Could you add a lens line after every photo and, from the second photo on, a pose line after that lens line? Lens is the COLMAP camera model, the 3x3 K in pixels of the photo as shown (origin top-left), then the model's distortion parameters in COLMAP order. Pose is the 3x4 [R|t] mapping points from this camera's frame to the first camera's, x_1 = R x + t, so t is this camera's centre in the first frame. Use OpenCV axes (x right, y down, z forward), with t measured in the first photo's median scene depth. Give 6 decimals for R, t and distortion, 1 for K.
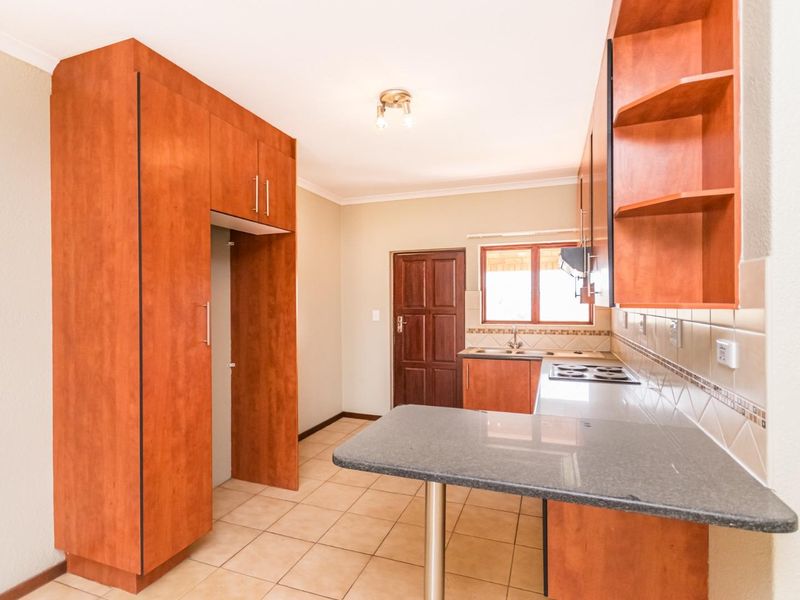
lens RADIAL K [[378.9, 0, 394.9], [0, 378.9, 304.8], [0, 0, 1]] dist [0.001724, 0.000297]
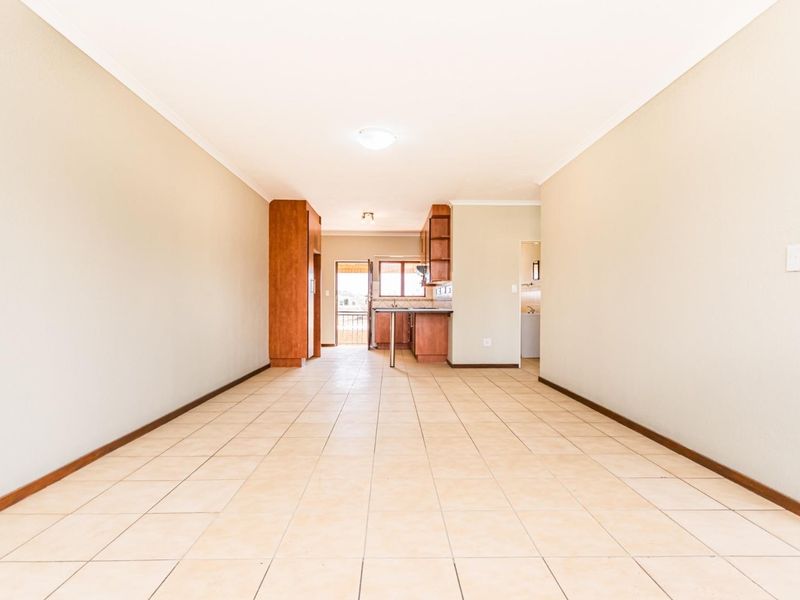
lens RADIAL K [[403.1, 0, 401.2], [0, 403.1, 308.2], [0, 0, 1]] dist [0.001717, 0.000653]
pose [[0.912465, 0.001708, 0.409152, -1.090752], [-0.003101, 0.999991, 0.002741, 0.198122], [-0.409144, -0.003770, 0.912462, -2.082602]]
